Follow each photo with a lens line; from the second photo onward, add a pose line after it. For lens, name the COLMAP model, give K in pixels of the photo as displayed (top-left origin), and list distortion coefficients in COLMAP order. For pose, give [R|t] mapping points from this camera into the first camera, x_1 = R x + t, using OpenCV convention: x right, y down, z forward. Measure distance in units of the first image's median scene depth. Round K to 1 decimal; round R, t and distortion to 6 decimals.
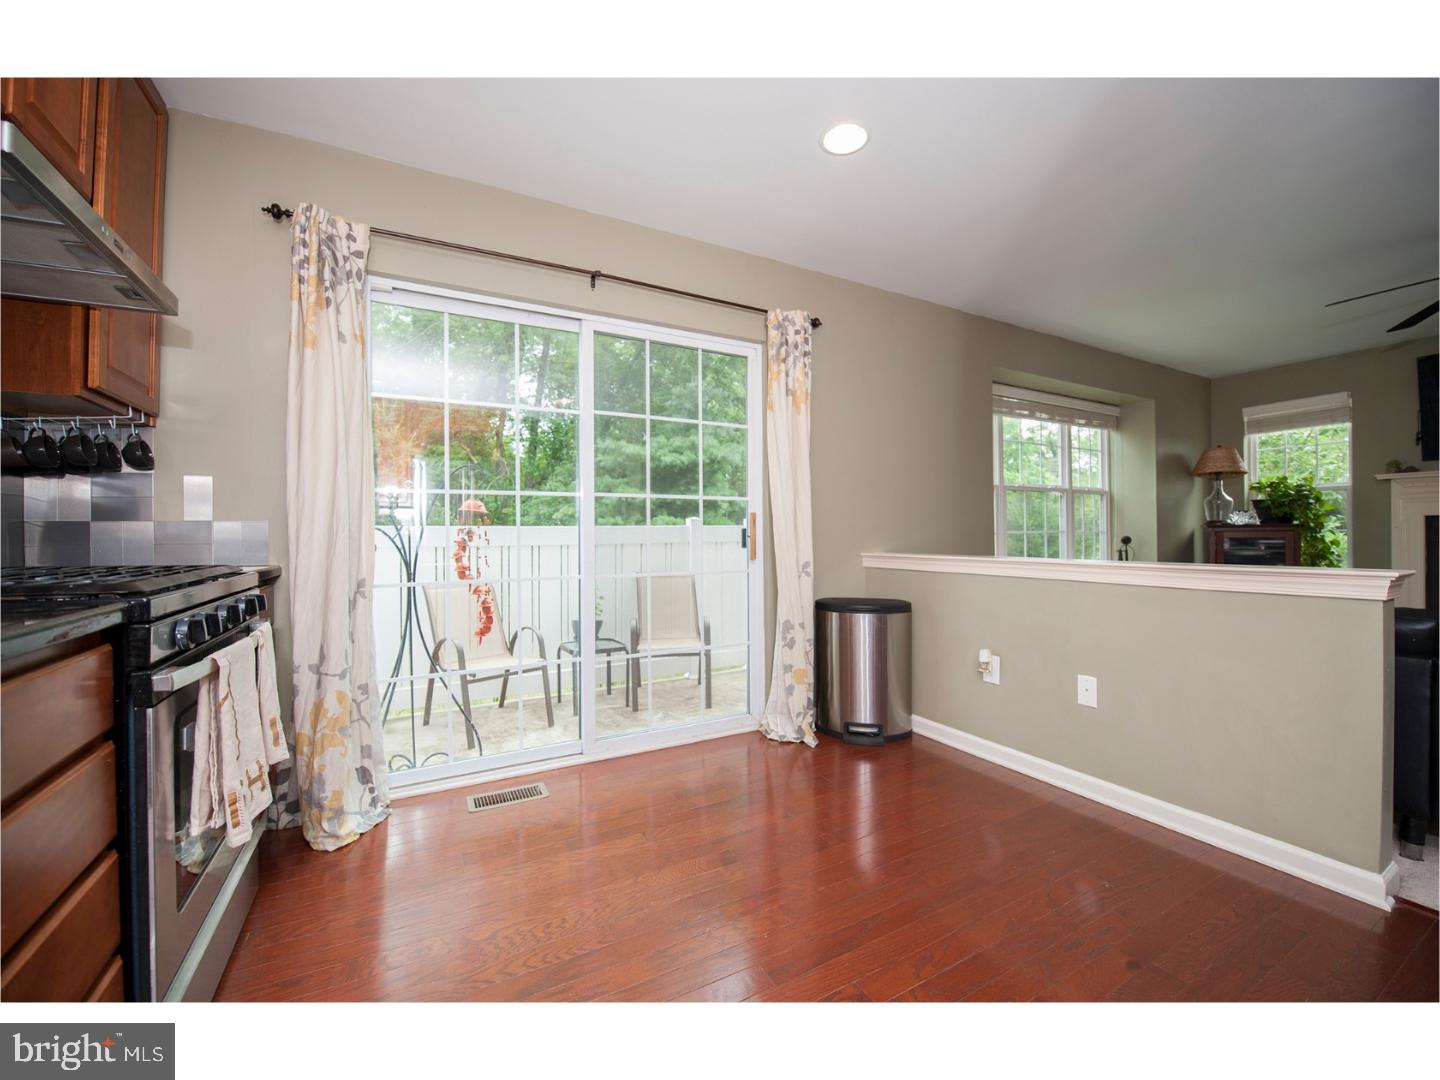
lens RADIAL K [[587.9, 0, 717.4], [0, 587.9, 536.3], [0, 0, 1]] dist [-0.003593, -0.000305]
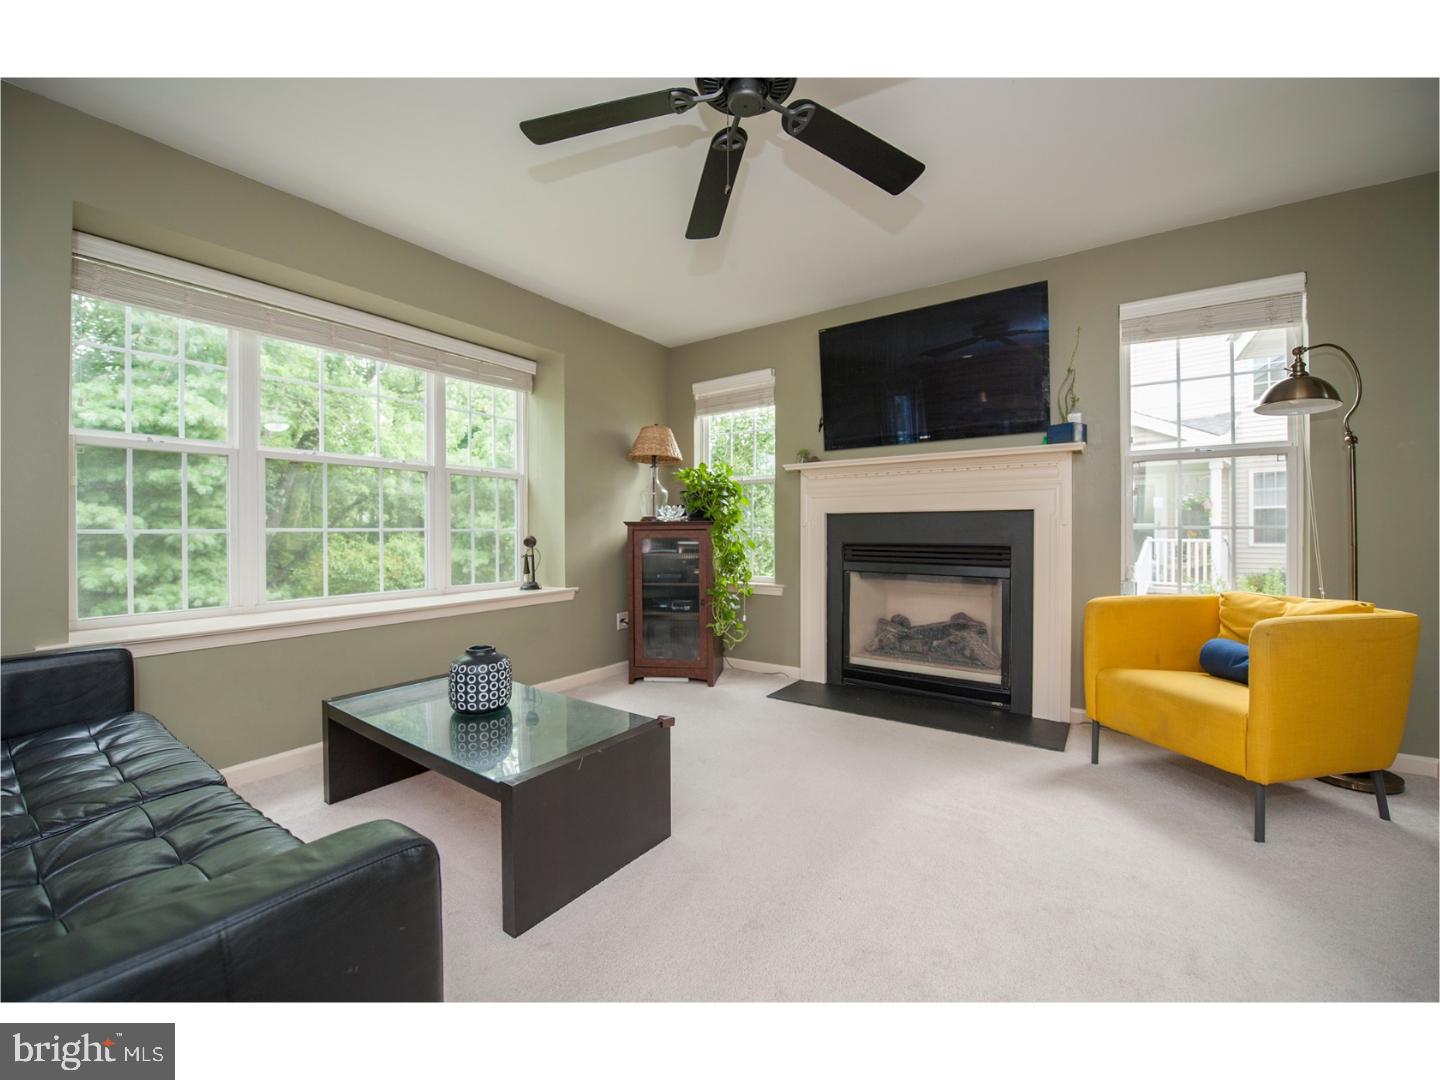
lens RADIAL K [[587.9, 0, 717.4], [0, 587.9, 536.3], [0, 0, 1]] dist [-0.003593, -0.000305]
pose [[0.903218, 0.003452, 0.429169, 0.626516], [-0.000028, 0.999968, -0.007986, 0.006342], [-0.429182, 0.007201, 0.903189, 0.251096]]
